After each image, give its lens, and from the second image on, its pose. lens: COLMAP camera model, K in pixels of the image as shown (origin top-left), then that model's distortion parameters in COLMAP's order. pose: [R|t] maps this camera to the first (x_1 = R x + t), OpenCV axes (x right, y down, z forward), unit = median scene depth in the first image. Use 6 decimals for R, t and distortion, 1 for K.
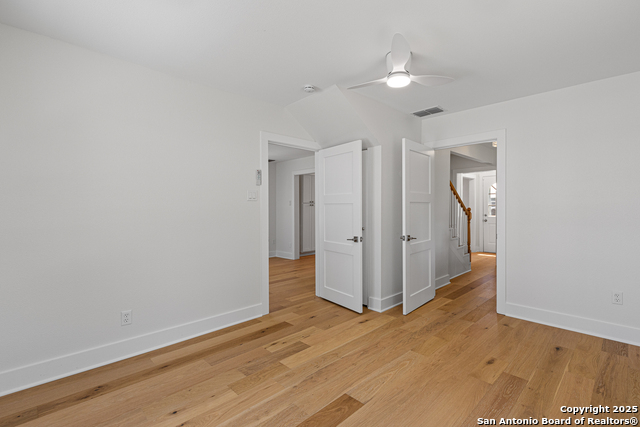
lens RADIAL K [[315.8, 0, 321.6], [0, 315.8, 211.0], [0, 0, 1]] dist [0.002765, 0.000124]
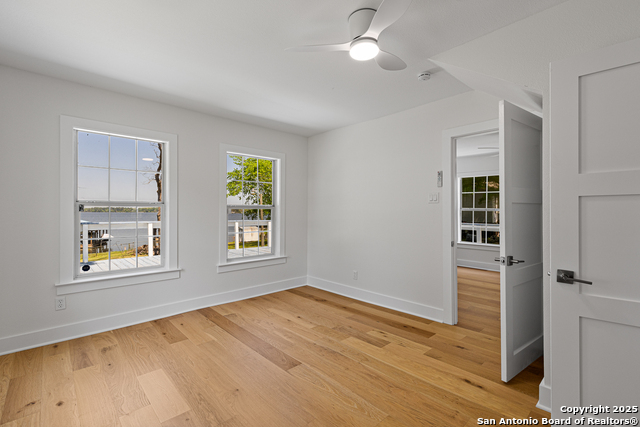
lens RADIAL K [[289.7, 0, 321.7], [0, 289.7, 211.0], [0, 0, 1]] dist [0.005189, 0.000224]
pose [[-0.044488, 0.006441, -0.998989, 0.882662], [-0.009034, 0.999936, 0.006849, -0.011989], [0.998969, 0.009330, -0.044427, 0.836766]]
